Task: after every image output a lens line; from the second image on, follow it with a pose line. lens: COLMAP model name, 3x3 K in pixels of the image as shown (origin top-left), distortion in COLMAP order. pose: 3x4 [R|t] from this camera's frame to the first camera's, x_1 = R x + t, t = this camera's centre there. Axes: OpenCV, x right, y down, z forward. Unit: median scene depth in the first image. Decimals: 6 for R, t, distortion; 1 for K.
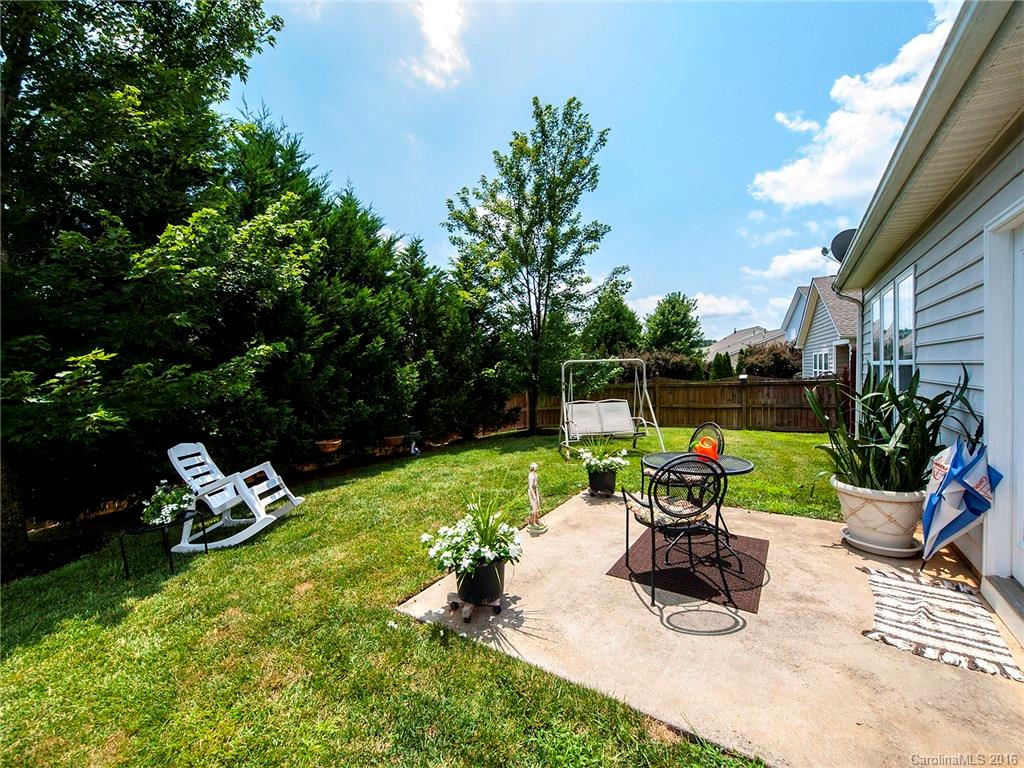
lens RADIAL K [[417.0, 0, 512.0], [0, 417.0, 384.0], [0, 0, 1]] dist [-0.000580, -0.000202]
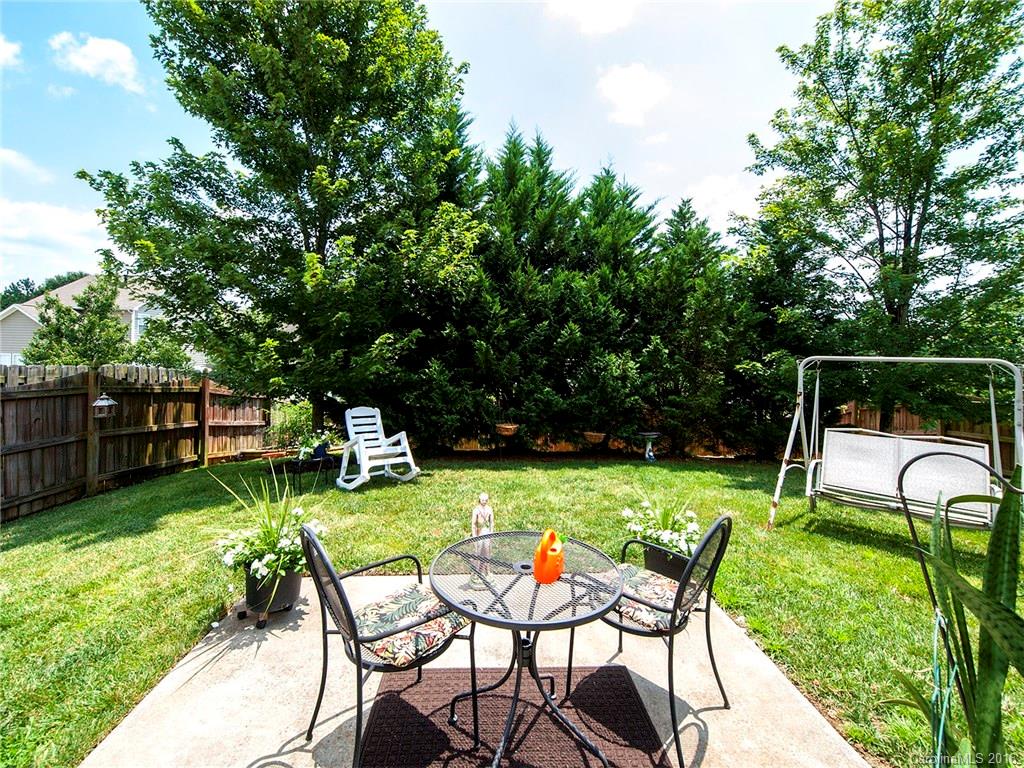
lens RADIAL K [[417.0, 0, 512.0], [0, 417.0, 384.0], [0, 0, 1]] dist [-0.000580, -0.000202]
pose [[0.620642, 0.089380, -0.778983, 0.386268], [-0.059538, 0.995986, 0.066843, -0.035289], [0.781830, 0.004893, 0.623472, 0.365075]]
